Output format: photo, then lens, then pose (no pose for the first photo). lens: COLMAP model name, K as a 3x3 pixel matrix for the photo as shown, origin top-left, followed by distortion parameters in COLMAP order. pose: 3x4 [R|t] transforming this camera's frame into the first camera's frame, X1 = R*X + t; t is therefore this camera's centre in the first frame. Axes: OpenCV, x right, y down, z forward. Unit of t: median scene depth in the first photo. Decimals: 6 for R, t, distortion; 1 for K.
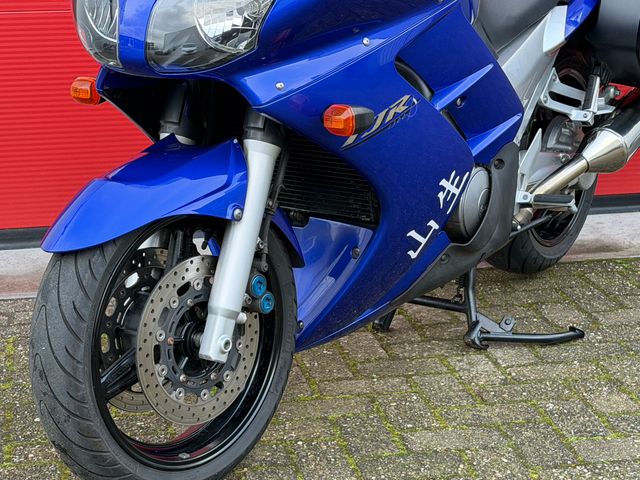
lens RADIAL K [[1459.3, 0, 320.1], [0, 1459.3, 255.9], [0, 0, 1]] dist [0.106780, 0.388502]
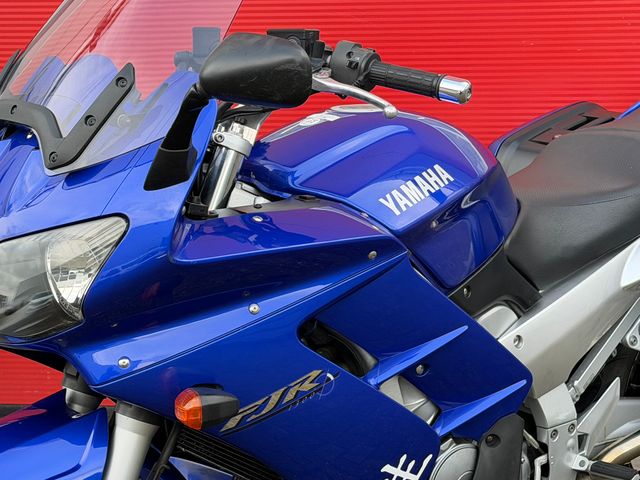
lens RADIAL K [[1459.3, 0, 320.1], [0, 1459.3, 255.9], [0, 0, 1]] dist [0.106780, 0.388502]
pose [[0.950457, 0.064716, -0.304044, 0.284866], [-0.079729, 0.996122, -0.037211, -0.133080], [0.300457, 0.059608, 0.951931, 0.195748]]
